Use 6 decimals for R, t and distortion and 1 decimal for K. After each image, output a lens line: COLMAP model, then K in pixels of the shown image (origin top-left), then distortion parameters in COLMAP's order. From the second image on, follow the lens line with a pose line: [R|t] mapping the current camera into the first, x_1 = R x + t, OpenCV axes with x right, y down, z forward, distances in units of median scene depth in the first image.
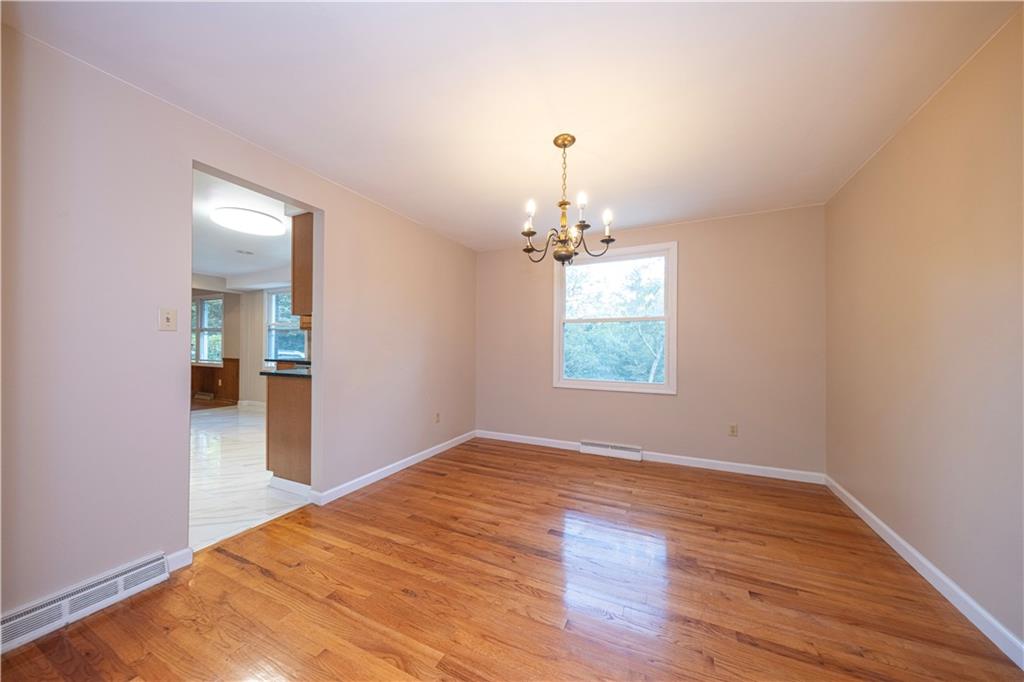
lens RADIAL K [[339.1, 0, 512.0], [0, 339.1, 341.0], [0, 0, 1]] dist [0.000968, 0.000019]
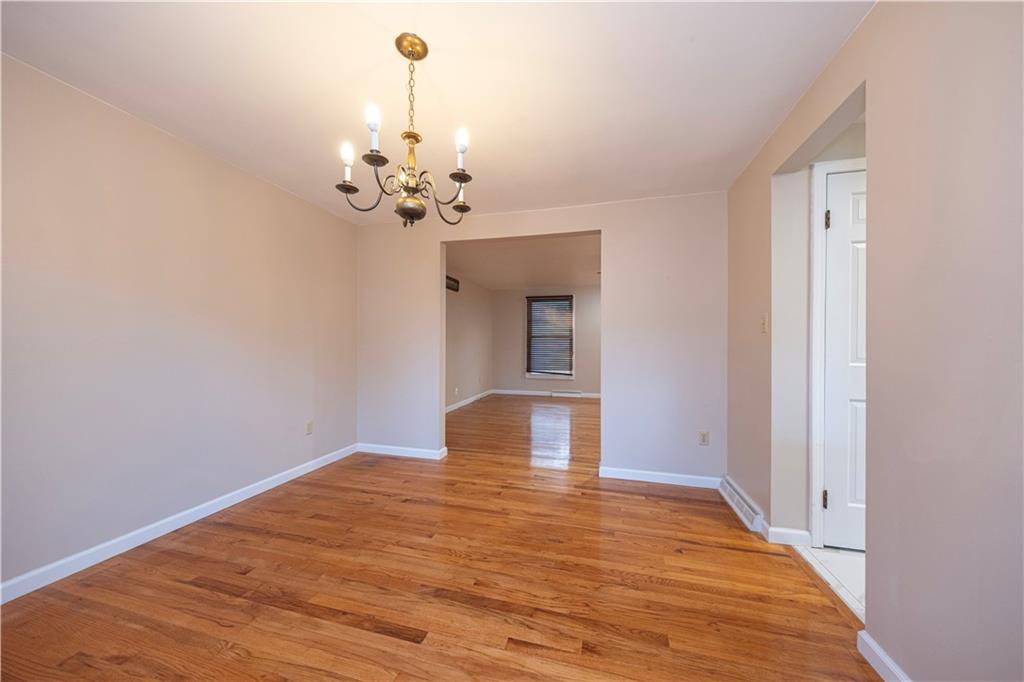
lens RADIAL K [[339.1, 0, 512.0], [0, 339.1, 341.0], [0, 0, 1]] dist [0.000968, 0.000019]
pose [[-0.980878, -0.011116, -0.194304, 0.089330], [-0.007195, 0.999756, -0.020873, 0.032048], [0.194489, -0.019076, -0.980719, 1.864338]]
